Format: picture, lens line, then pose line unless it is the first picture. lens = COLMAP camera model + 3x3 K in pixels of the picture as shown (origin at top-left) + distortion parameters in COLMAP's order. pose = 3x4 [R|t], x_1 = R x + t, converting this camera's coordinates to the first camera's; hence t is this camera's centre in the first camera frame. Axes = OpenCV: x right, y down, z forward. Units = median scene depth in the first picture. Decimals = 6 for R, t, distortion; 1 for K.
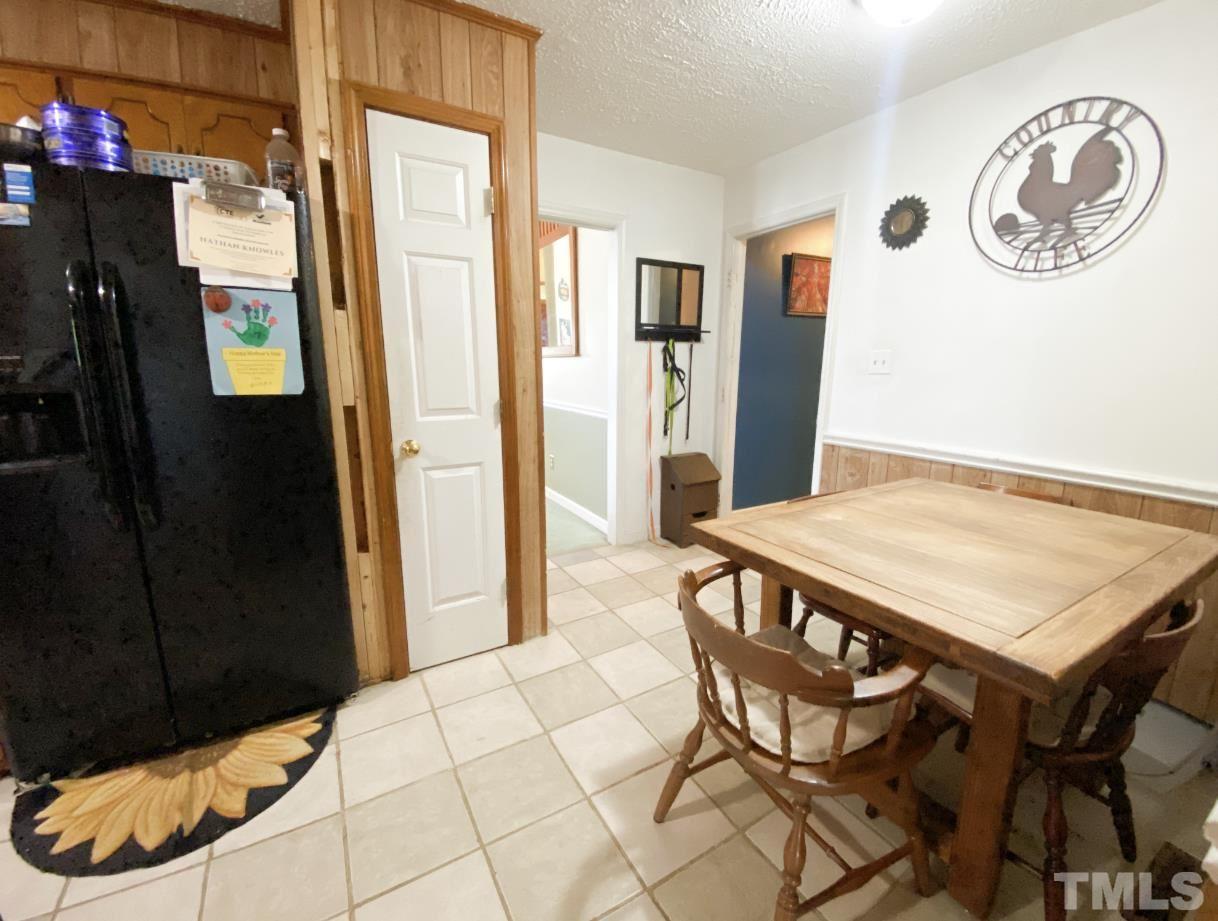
lens RADIAL K [[499.9, 0, 609.0], [0, 499.9, 460.5], [0, 0, 1]] dist [0.001097, -0.012809]
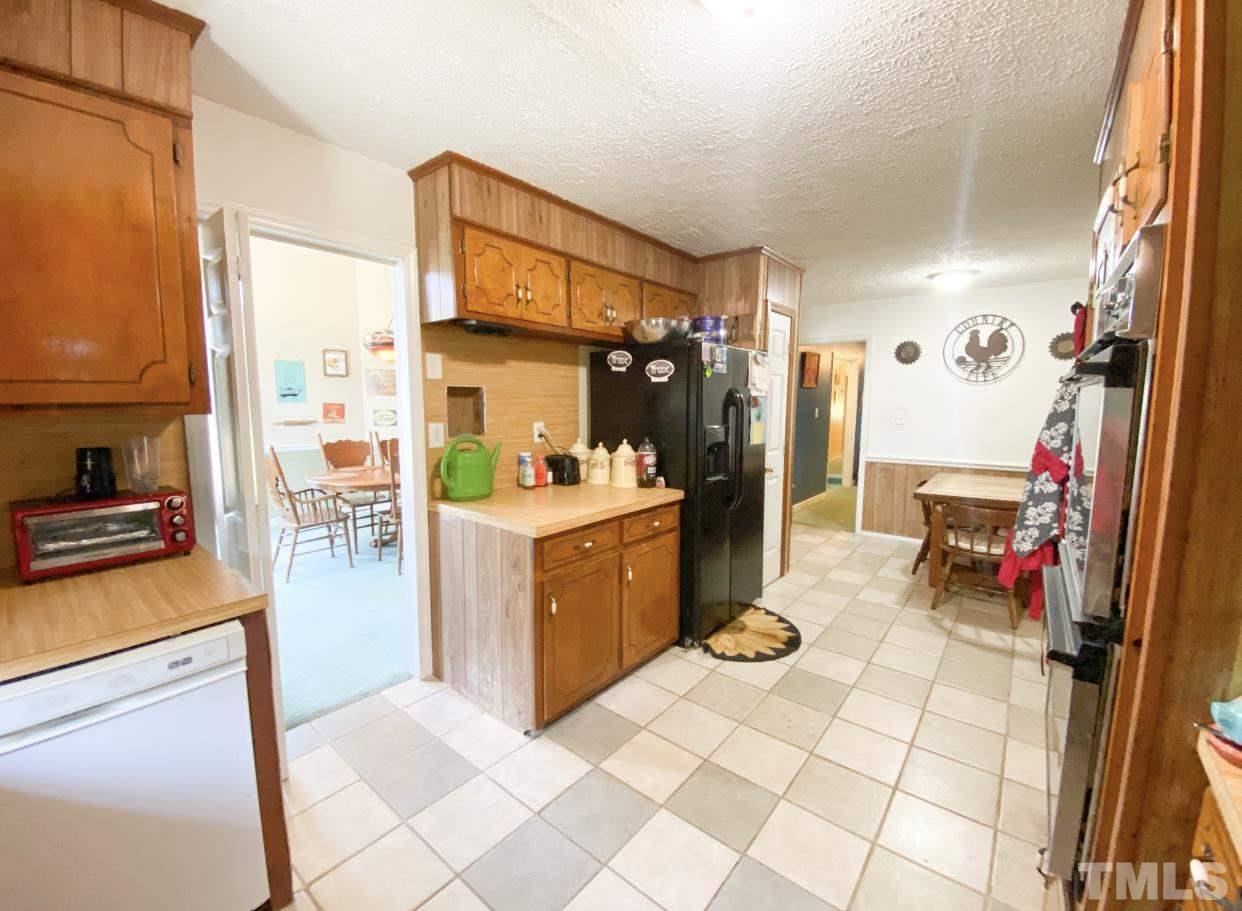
lens RADIAL K [[500.9, 0, 613.3], [0, 500.9, 453.9], [0, 0, 1]] dist [0.039951, -0.035787]
pose [[0.940767, -0.037859, 0.336933, -1.706091], [0.068987, 0.994332, -0.080896, 0.036789], [-0.331961, 0.099349, 0.938047, -0.701723]]
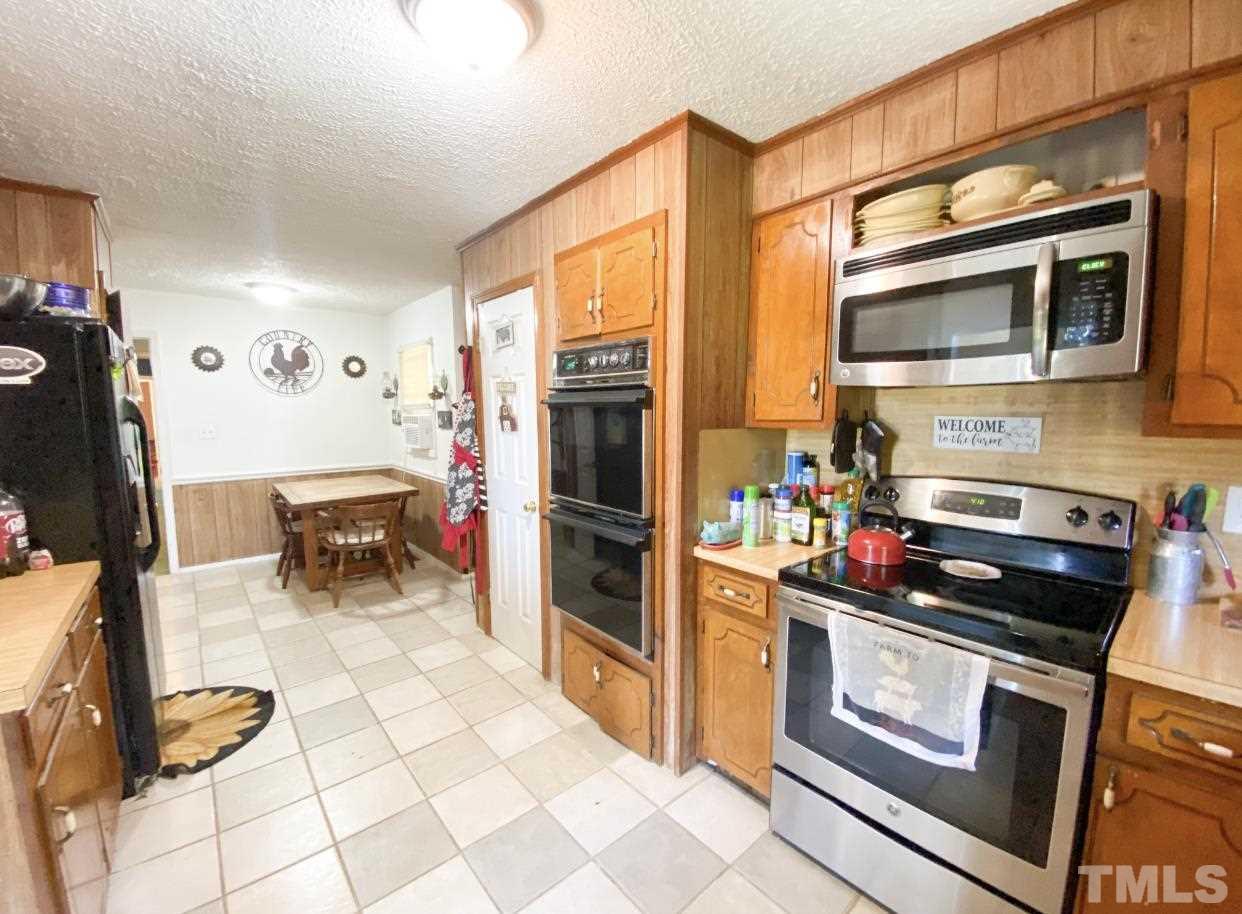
lens RADIAL K [[504.5, 0, 623.3], [0, 504.5, 460.1], [0, 0, 1]] dist [0.030932, -0.028829]
pose [[-0.176464, -0.102019, 0.979006, -2.105193], [0.195278, 0.971216, 0.136406, -0.083616], [-0.964742, 0.215249, -0.151462, -0.177874]]
